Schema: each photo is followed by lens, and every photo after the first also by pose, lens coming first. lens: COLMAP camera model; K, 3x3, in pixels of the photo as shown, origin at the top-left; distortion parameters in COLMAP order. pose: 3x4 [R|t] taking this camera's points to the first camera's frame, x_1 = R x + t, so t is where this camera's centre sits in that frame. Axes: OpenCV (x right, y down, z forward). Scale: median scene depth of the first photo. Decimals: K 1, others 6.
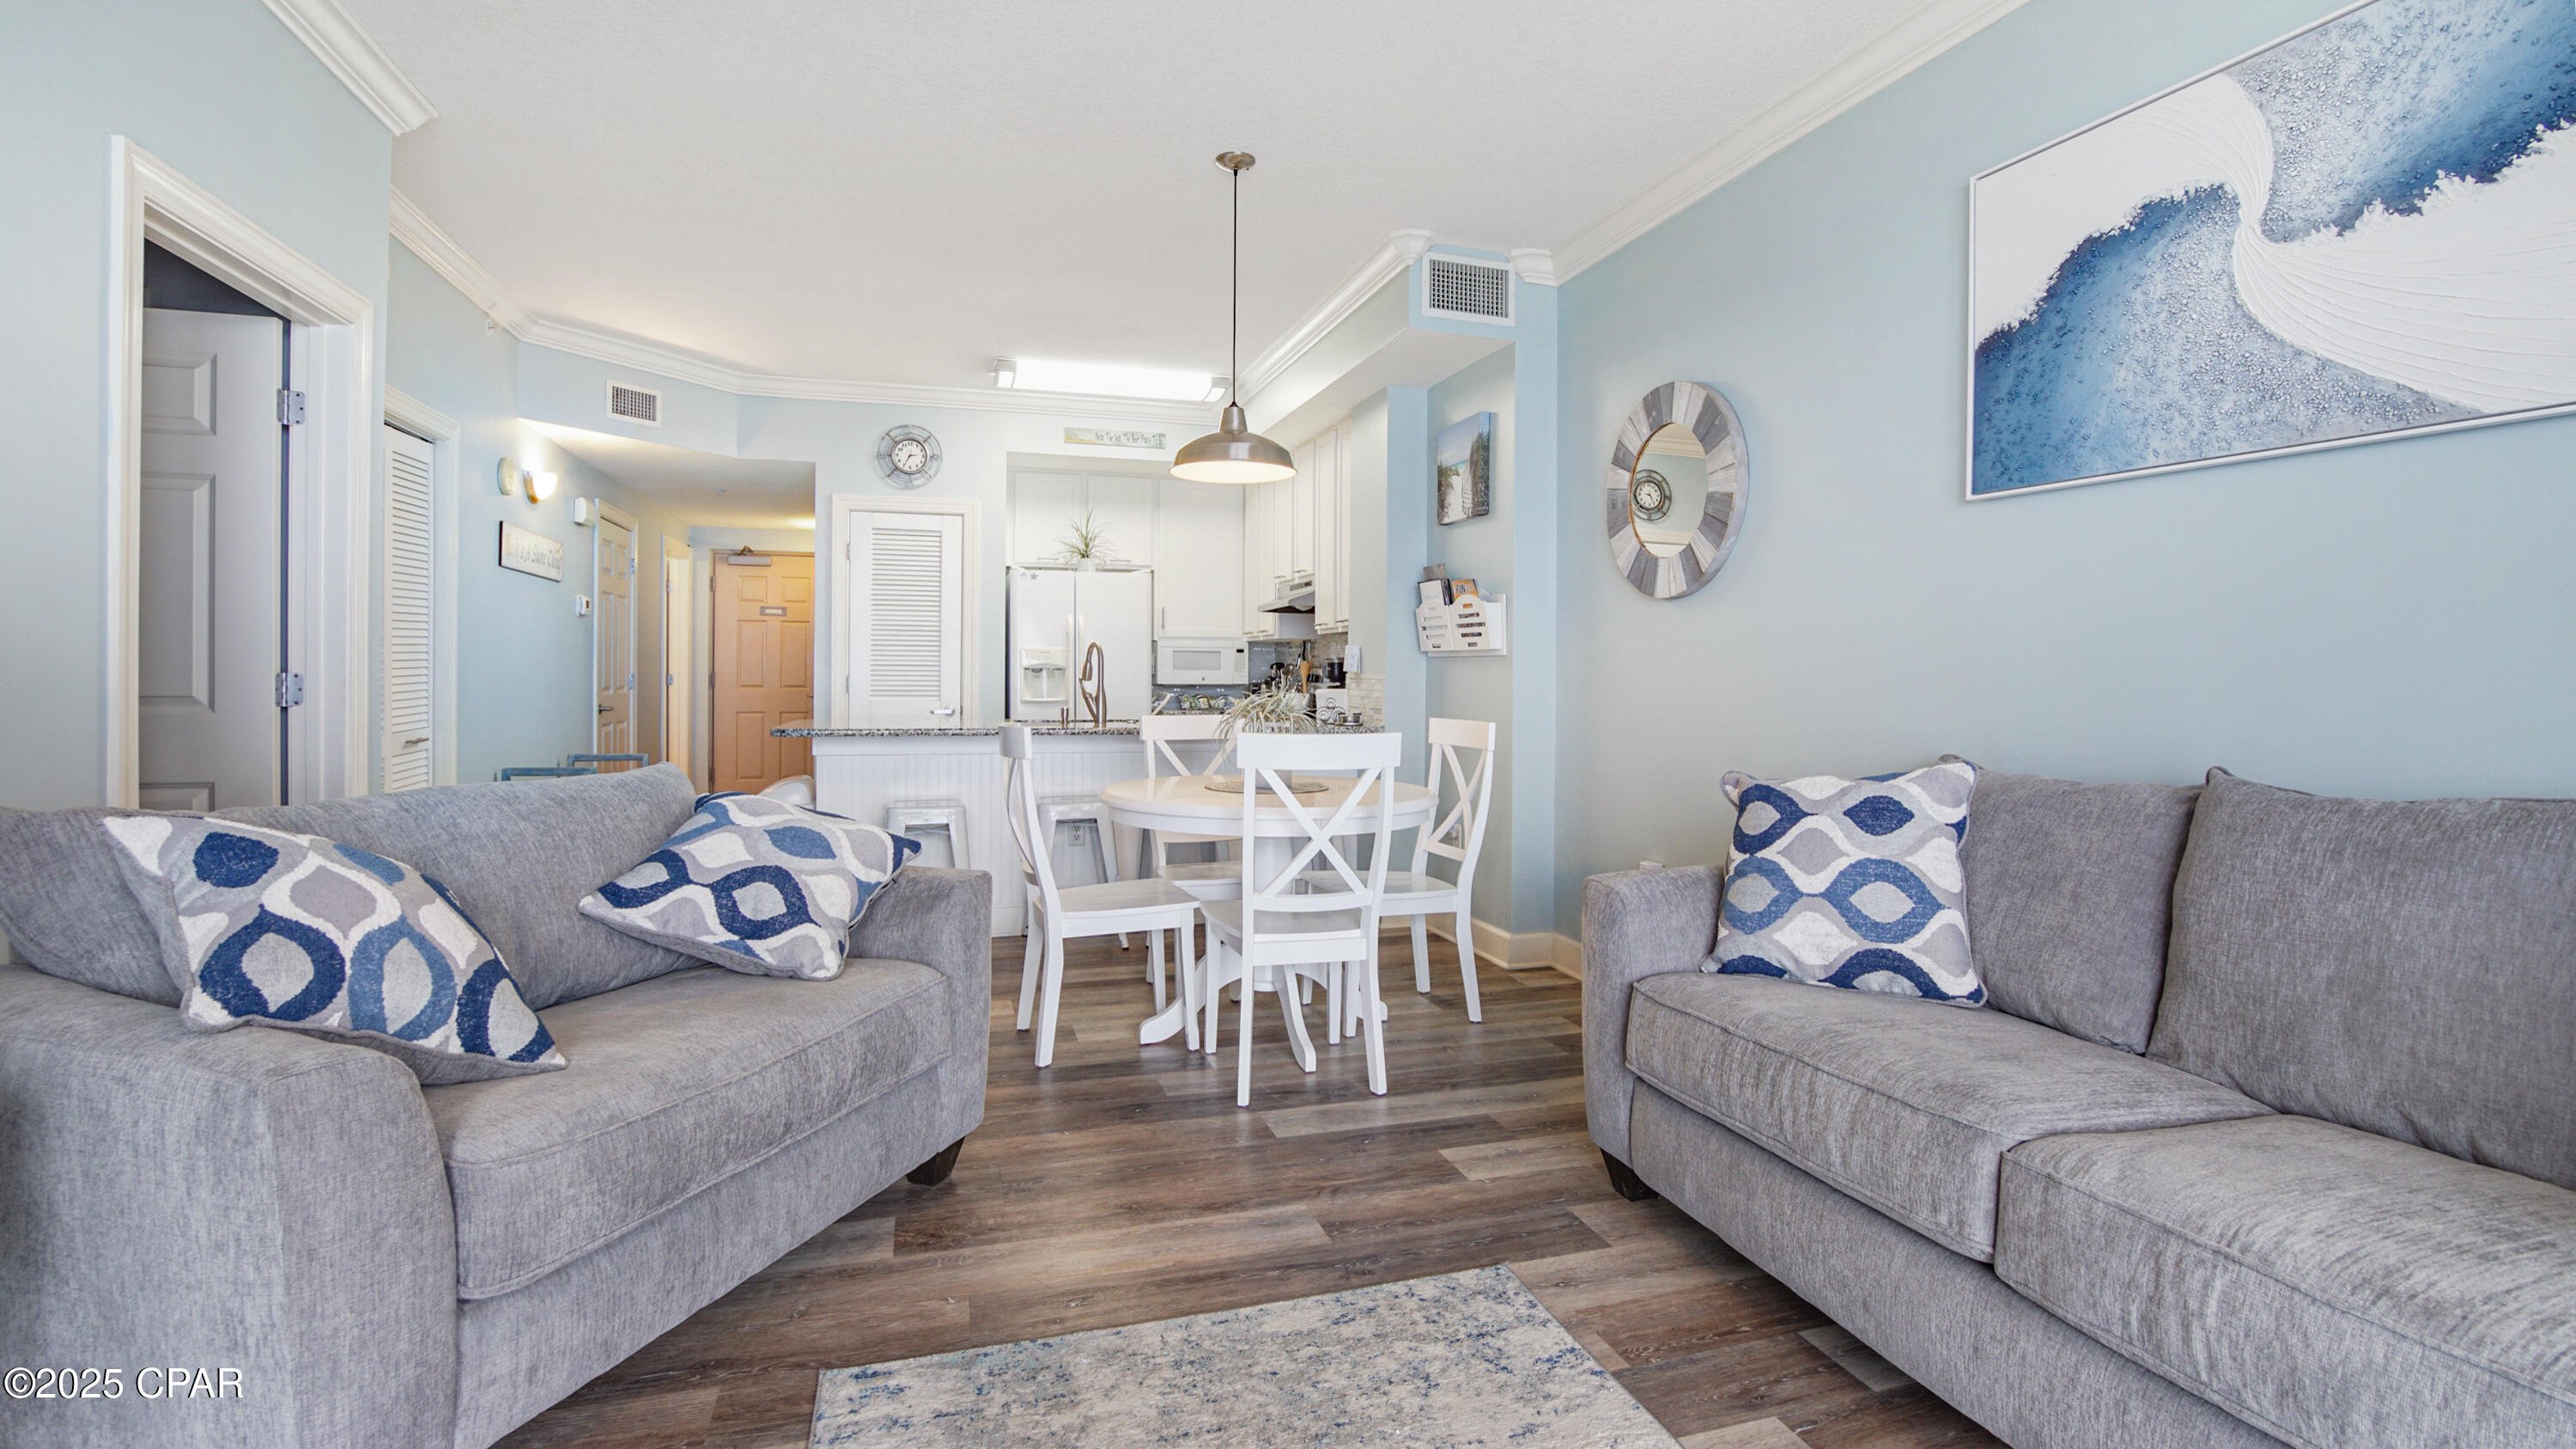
lens RADIAL K [[1182.4, 0, 1298.9], [0, 1182.4, 669.9], [0, 0, 1]] dist [-0.001419, -0.000111]
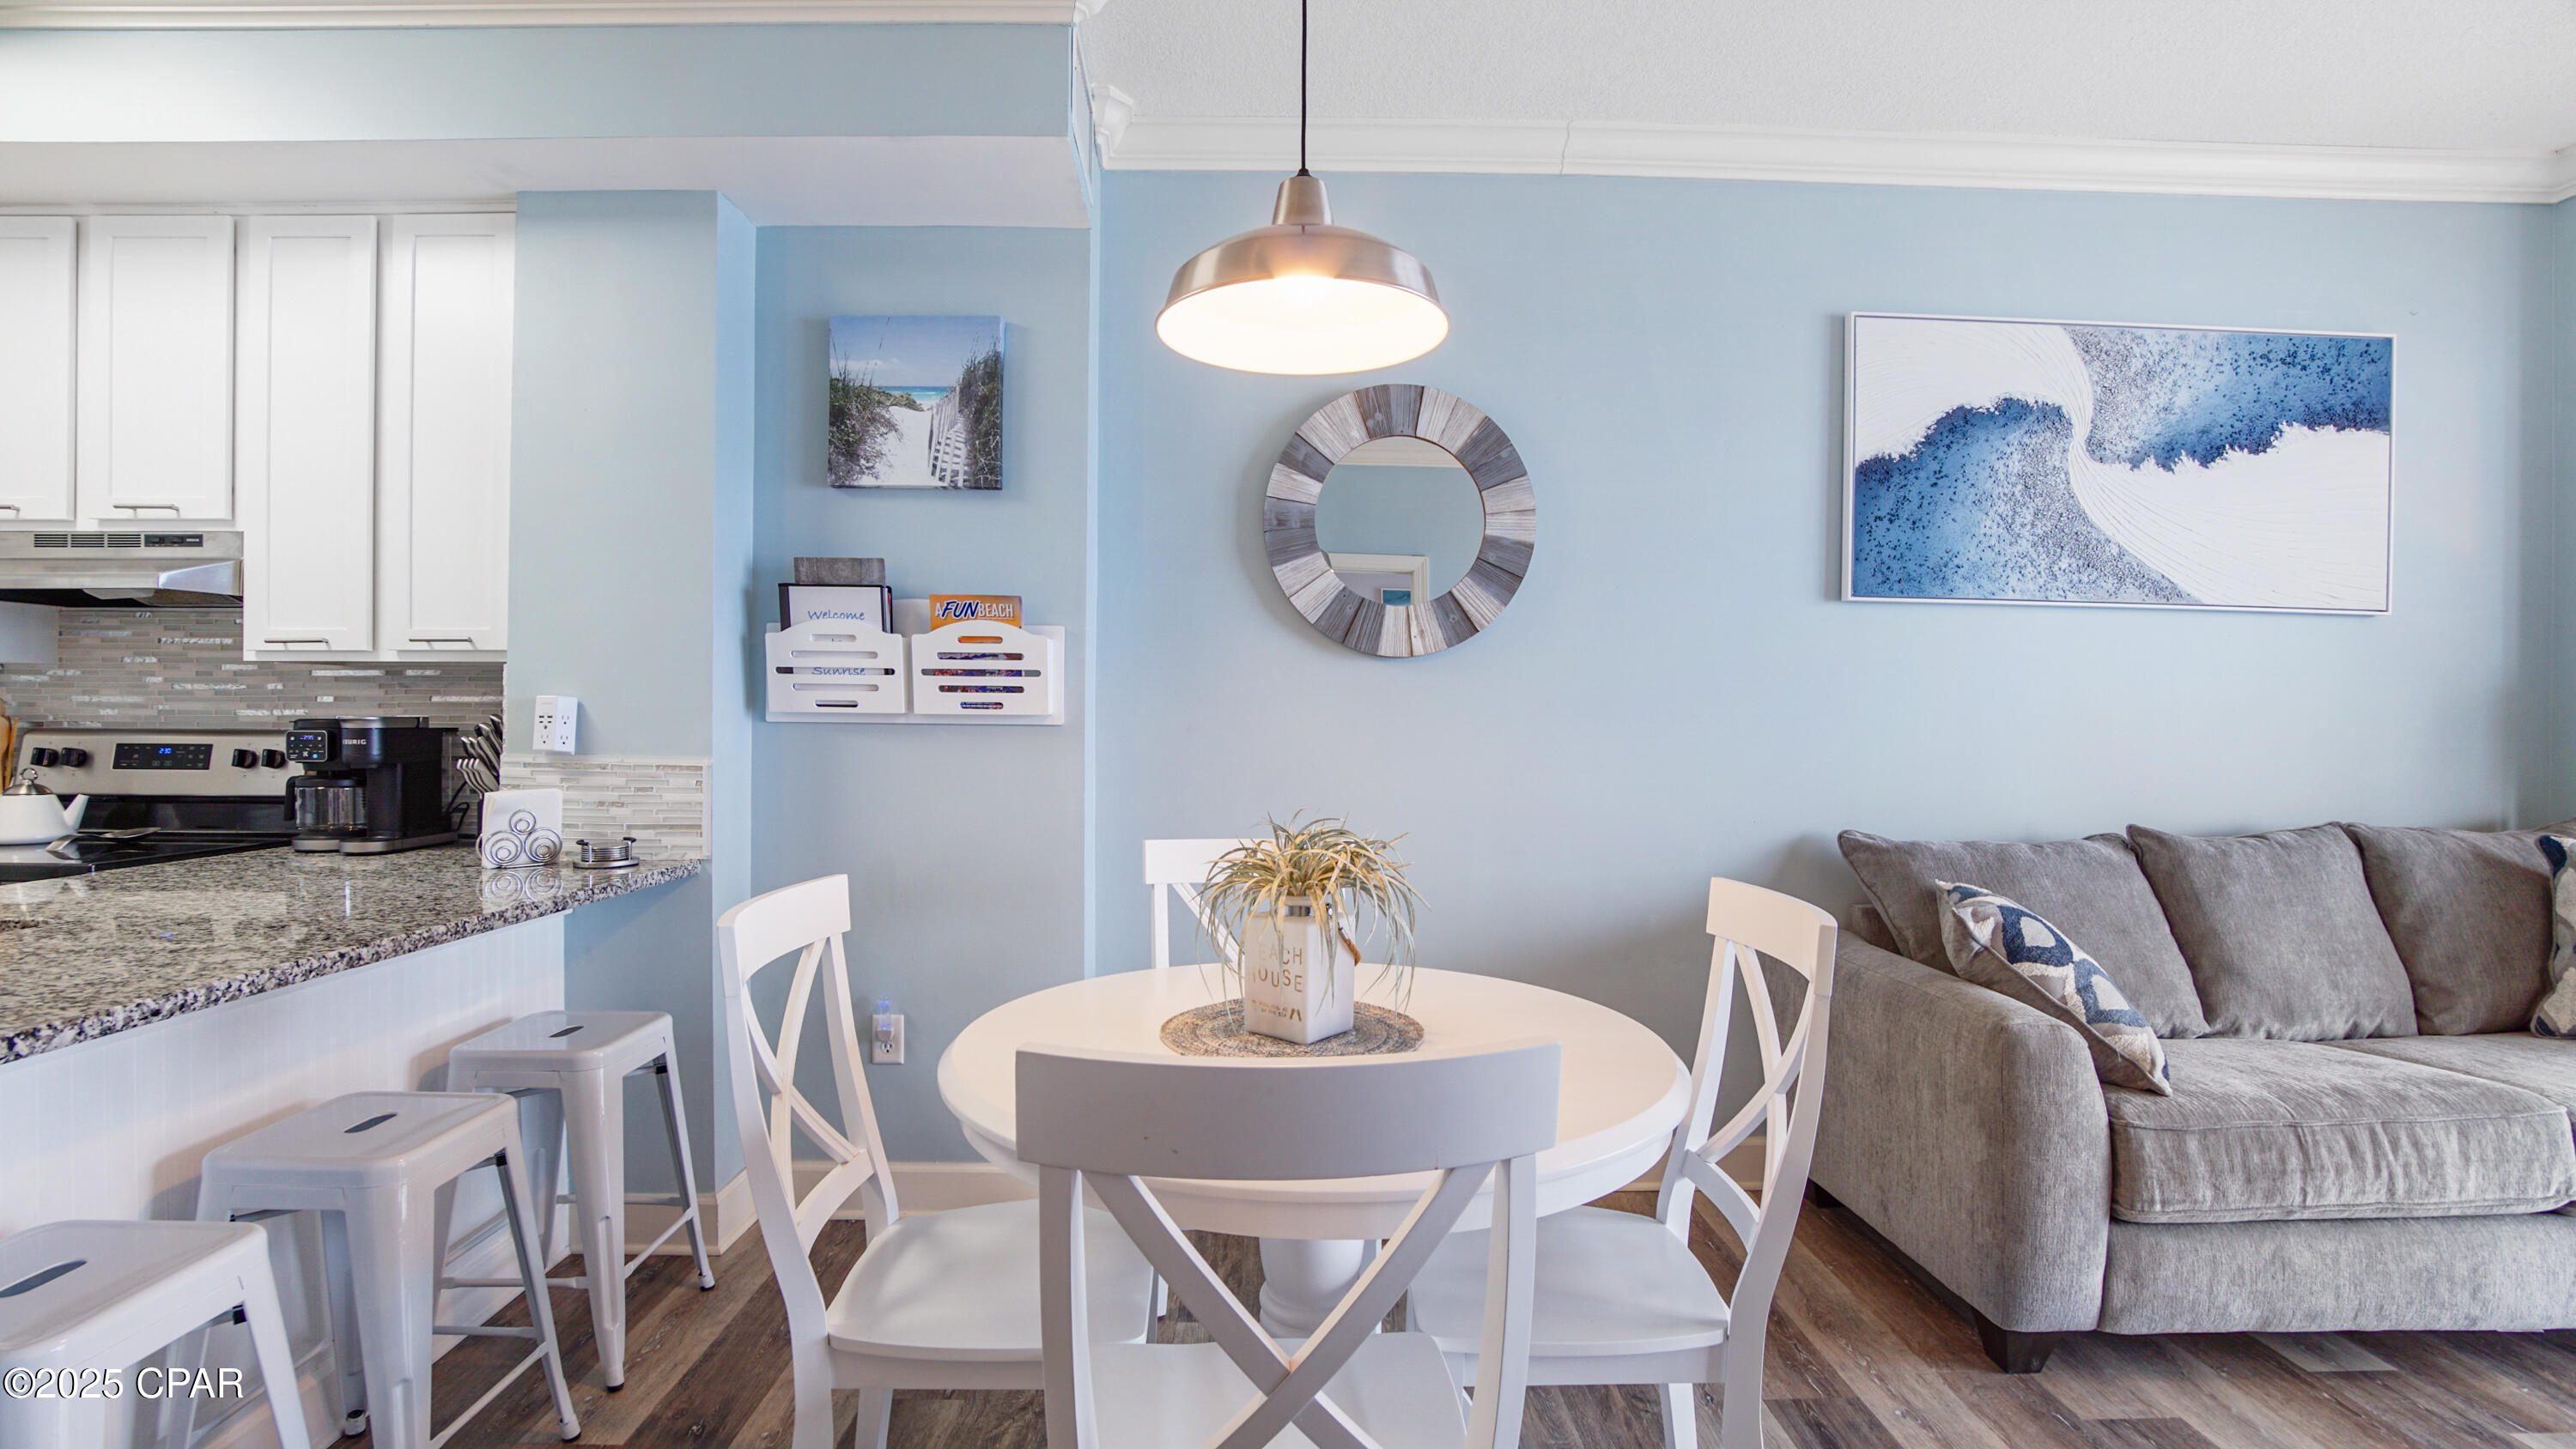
lens RADIAL K [[1158.0, 0, 1288.0], [0, 1158.0, 724.5], [0, 0, 1]] dist [-0.044998, 0.011147]
pose [[0.295346, -0.011213, 0.955325, -0.676888], [-0.007864, 0.999869, 0.014167, -0.040548], [-0.955358, -0.011697, 0.295219, 1.287833]]
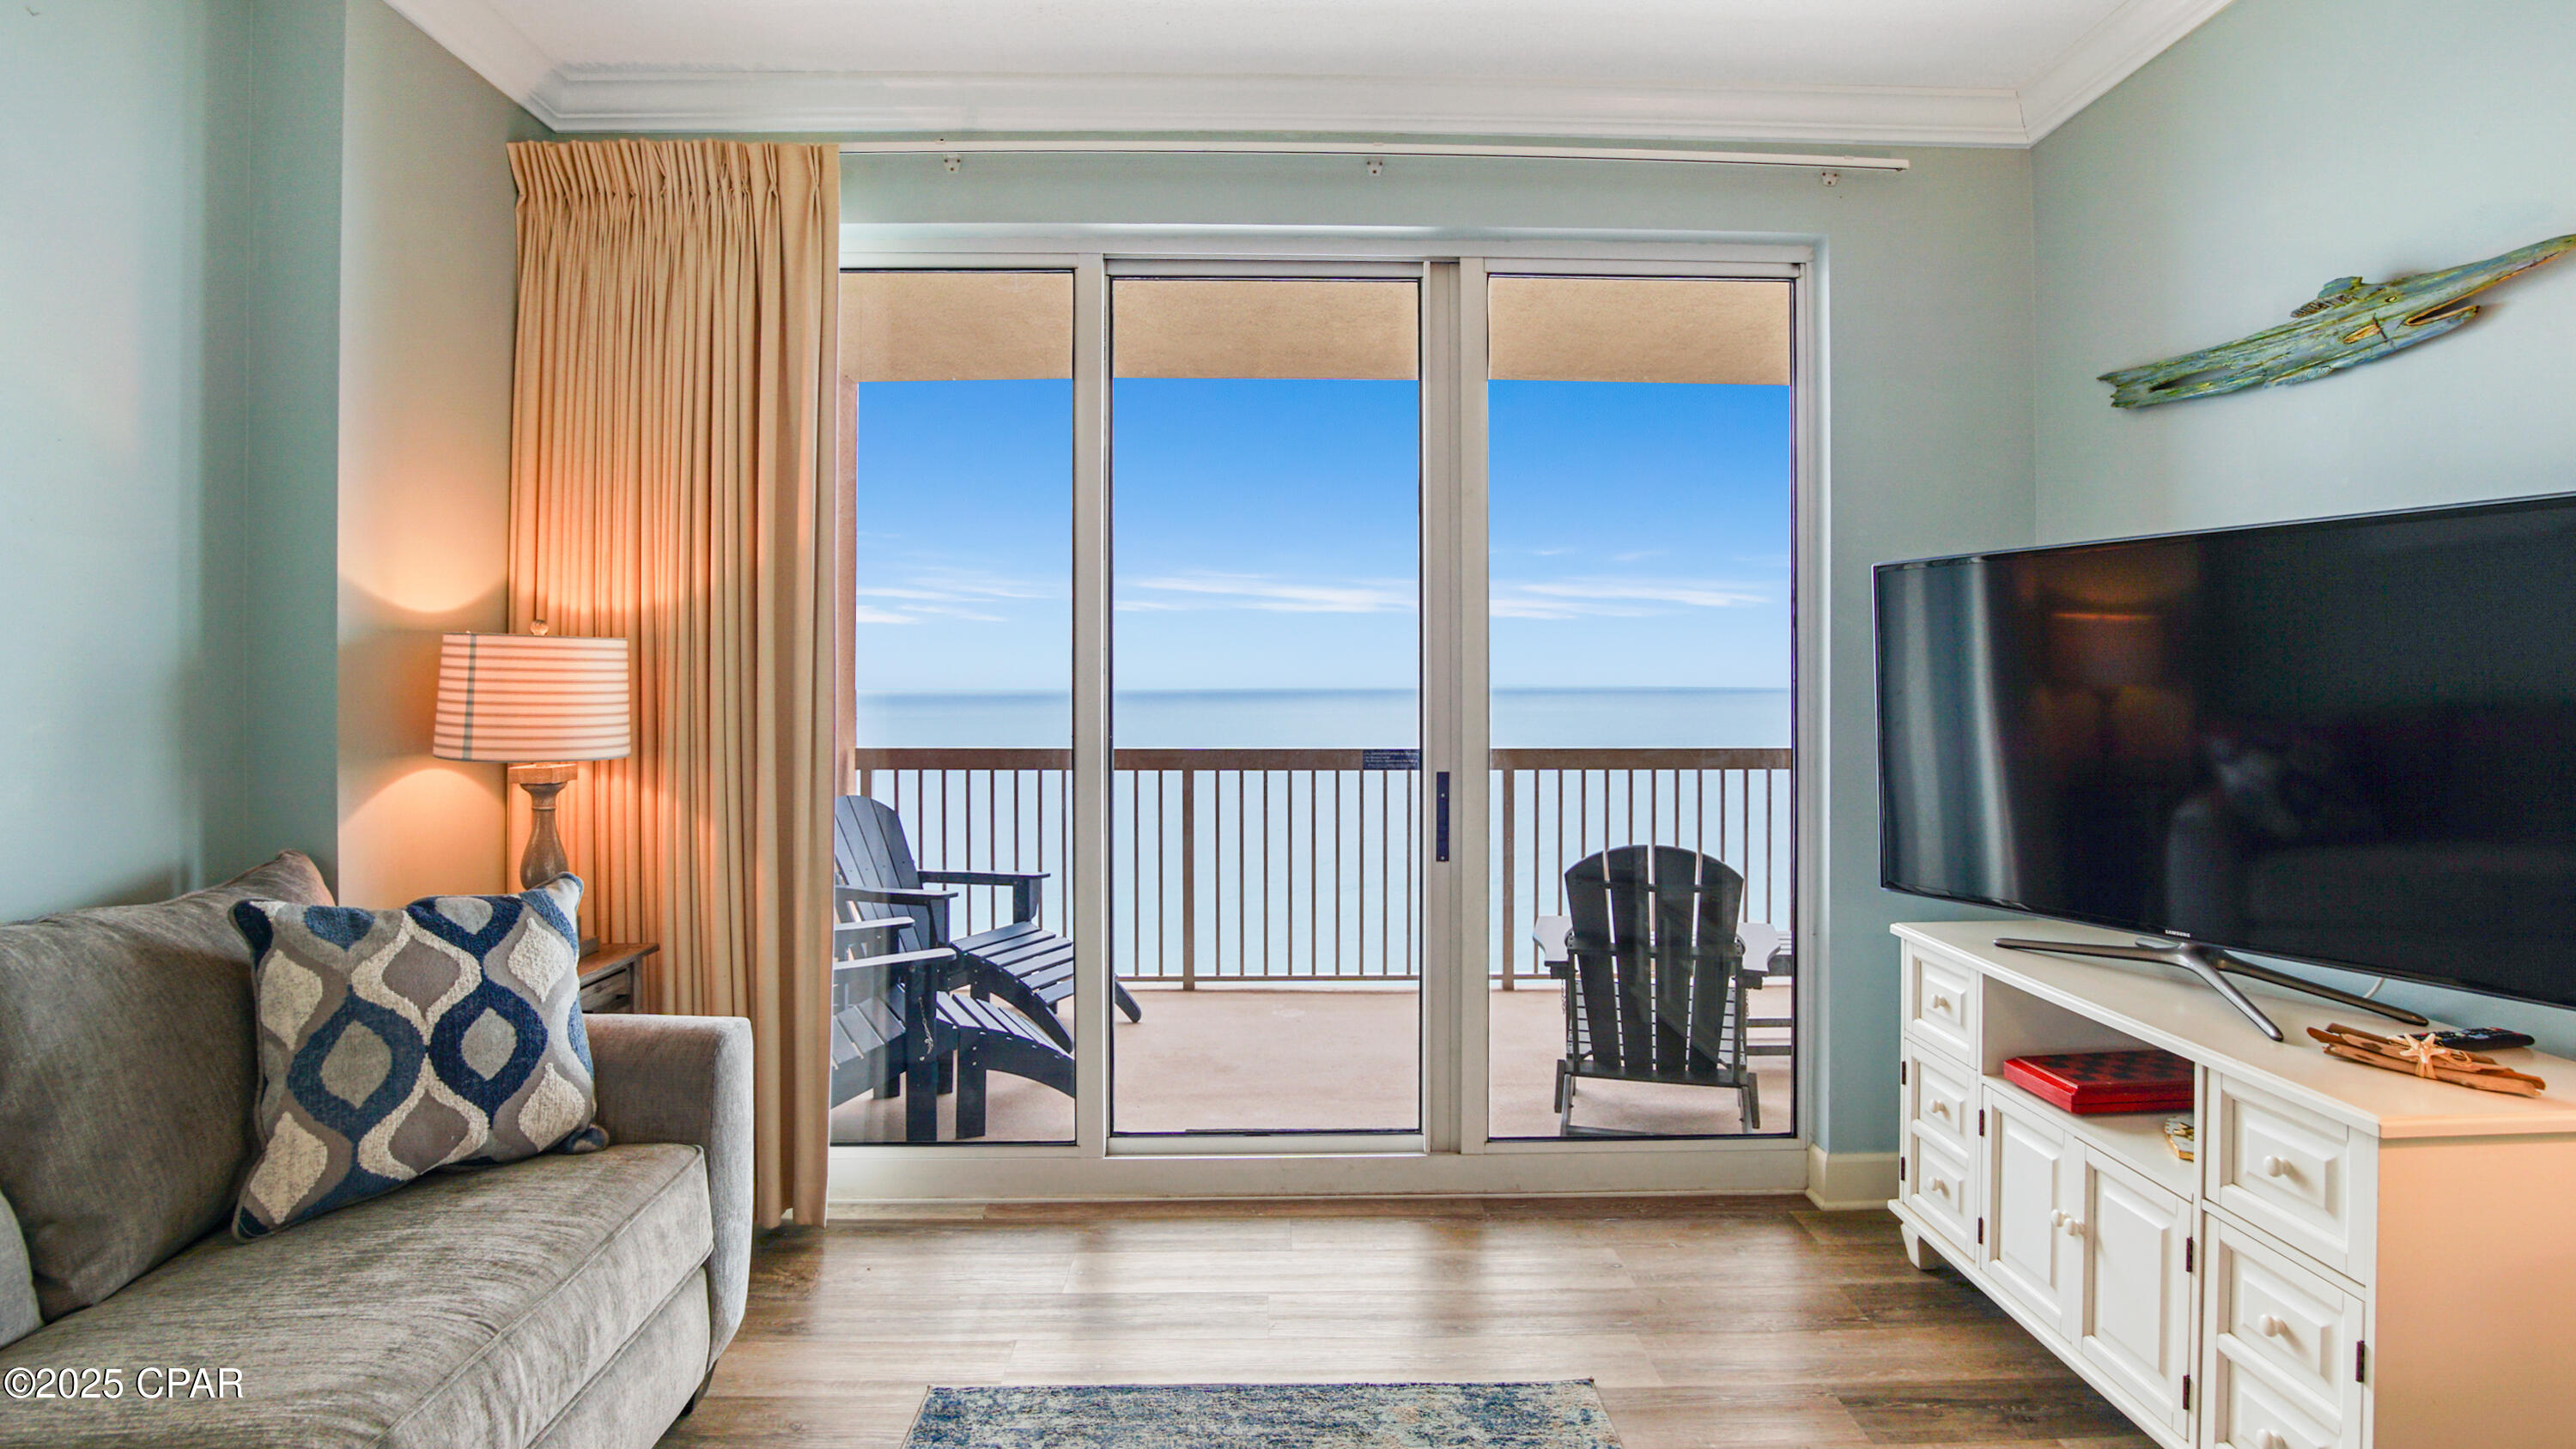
lens RADIAL K [[1210.3, 0, 1295.5], [0, 1210.3, 671.7], [0, 0, 1]] dist [-0.034122, 0.006166]
pose [[-0.958967, 0.000102, 0.283519, -0.126146], [-0.002862, 0.999945, -0.010040, -0.062180], [-0.283505, -0.010440, -0.958914, 0.961676]]
